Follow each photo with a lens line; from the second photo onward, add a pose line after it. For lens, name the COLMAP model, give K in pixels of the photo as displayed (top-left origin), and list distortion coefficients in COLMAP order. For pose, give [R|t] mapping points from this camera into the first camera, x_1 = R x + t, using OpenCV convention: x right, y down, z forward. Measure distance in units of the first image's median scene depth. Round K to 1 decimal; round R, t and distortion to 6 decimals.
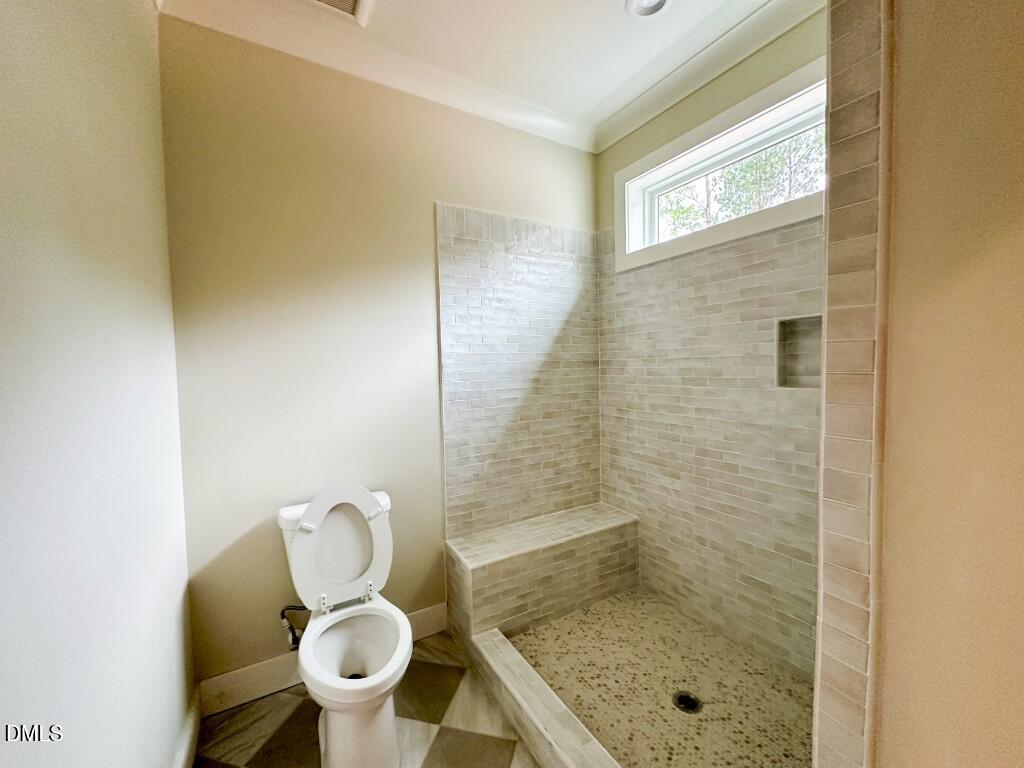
lens RADIAL K [[409.7, 0, 512.0], [0, 409.7, 384.0], [0, 0, 1]] dist [-0.001140, -0.000127]
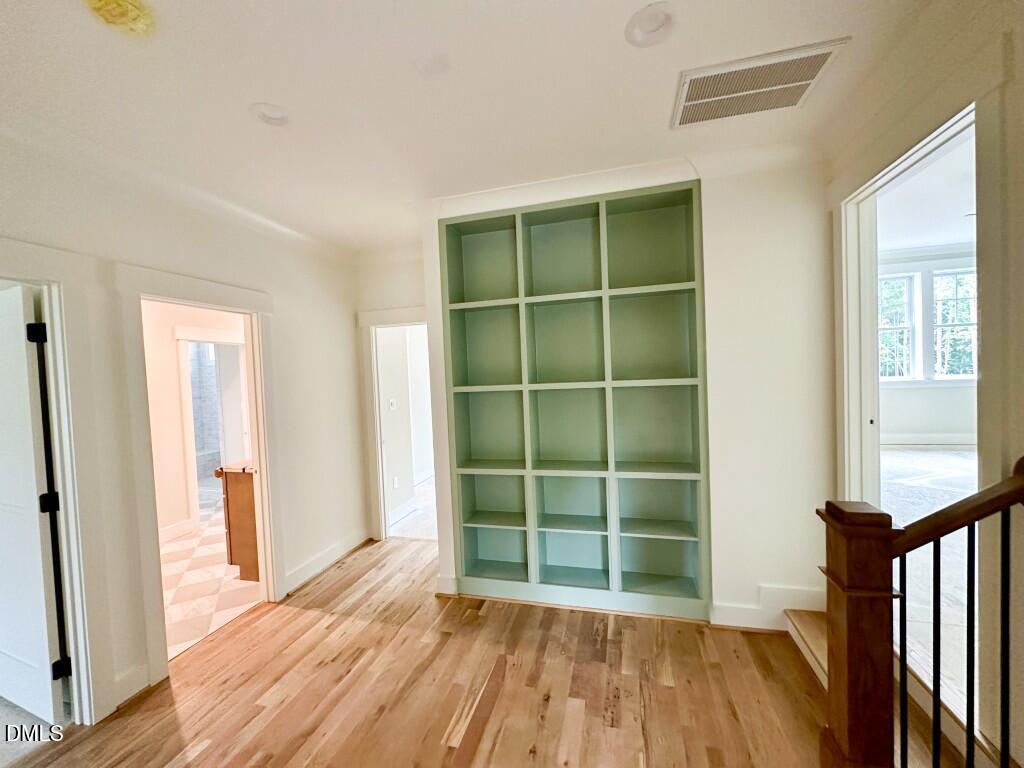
lens RADIAL K [[409.7, 0, 512.0], [0, 409.7, 384.0], [0, 0, 1]] dist [-0.001140, -0.000127]
pose [[0.722407, -0.037657, 0.690442, -0.203559], [0.061250, 0.998076, -0.009651, 0.010893], [-0.688750, 0.049262, 0.723324, -2.842799]]
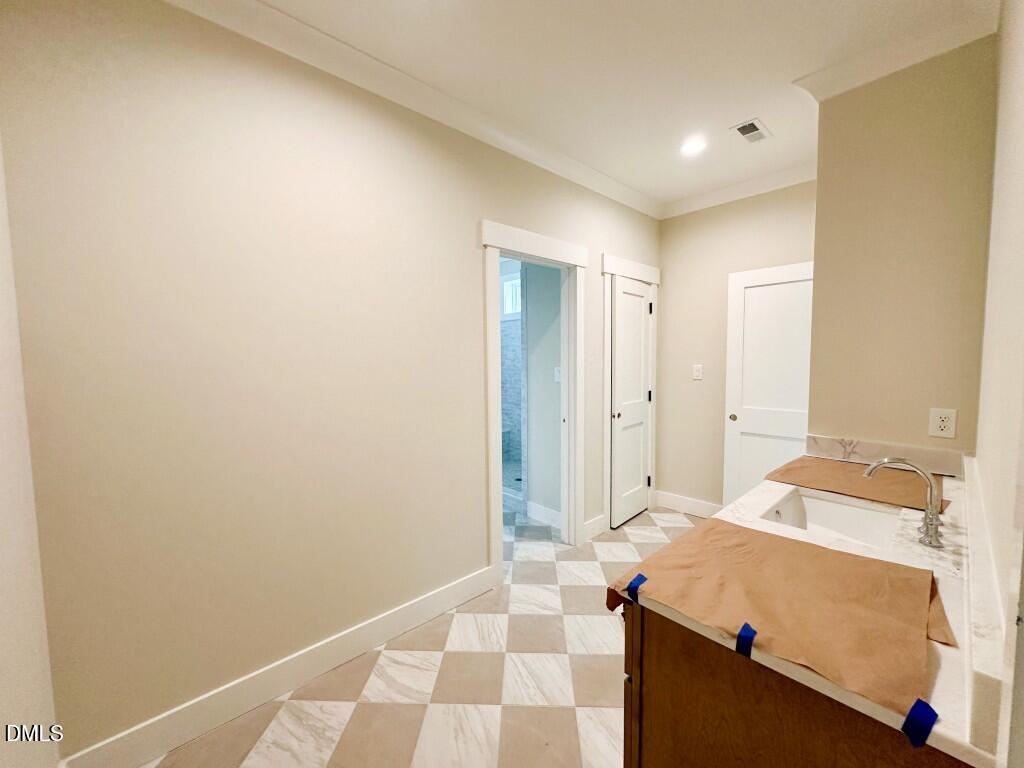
lens RADIAL K [[409.7, 0, 512.0], [0, 409.7, 384.0], [0, 0, 1]] dist [-0.001140, -0.000127]
pose [[0.978298, -0.010950, 0.206911, -0.149463], [0.006476, 0.999731, 0.022289, 0.020828], [-0.207099, -0.020465, 0.978106, -1.226791]]
